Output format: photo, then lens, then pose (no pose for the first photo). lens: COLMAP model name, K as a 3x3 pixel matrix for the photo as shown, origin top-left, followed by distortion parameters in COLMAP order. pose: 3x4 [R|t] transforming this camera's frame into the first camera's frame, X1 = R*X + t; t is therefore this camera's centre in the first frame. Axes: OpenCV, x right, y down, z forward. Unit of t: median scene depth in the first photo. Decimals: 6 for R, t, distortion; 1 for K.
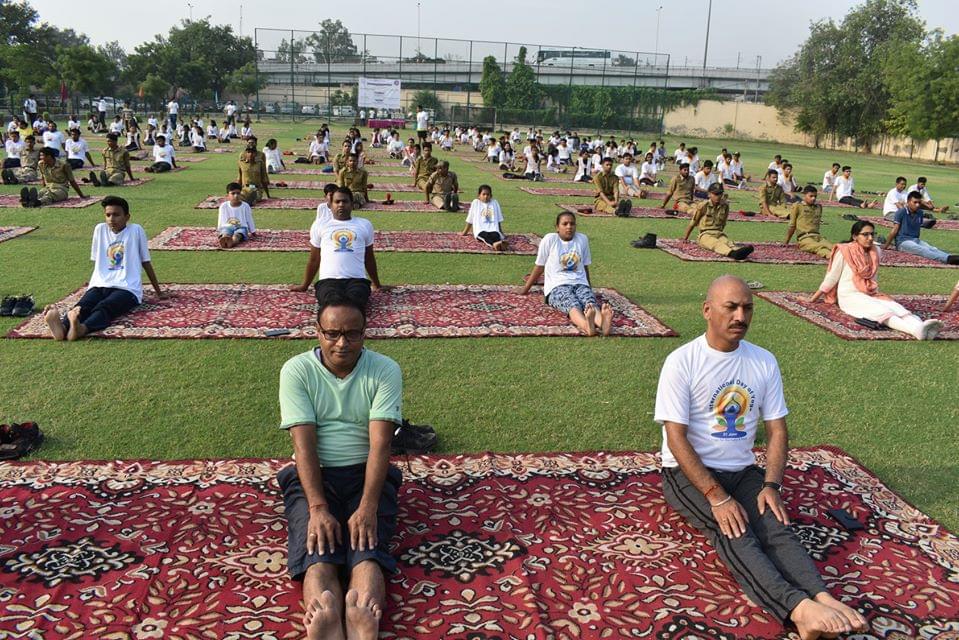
lens RADIAL K [[739.4, 0, 479.5], [0, 739.4, 320.0], [0, 0, 1]] dist [-0.091831, 0.008372]
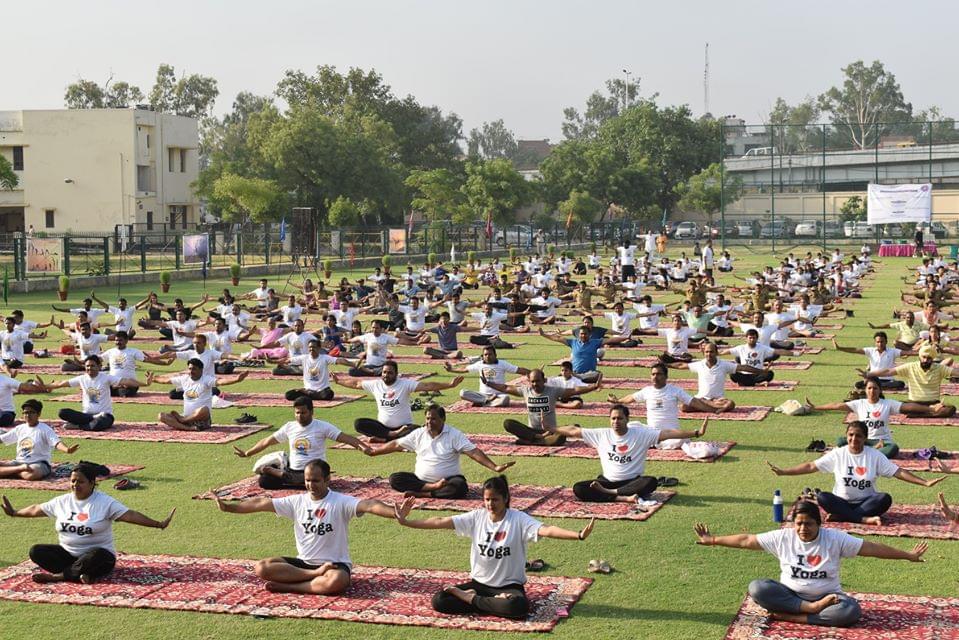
lens RADIAL K [[1544.6, 0, 479.5], [0, 1544.6, 320.0], [0, 0, 1]] dist [-0.025818, 0.055939]
pose [[0.898623, -0.026491, -0.437921, 0.097128], [-0.066392, 0.978468, -0.195428, 0.070176], [0.433669, 0.204690, 0.877515, -0.284006]]
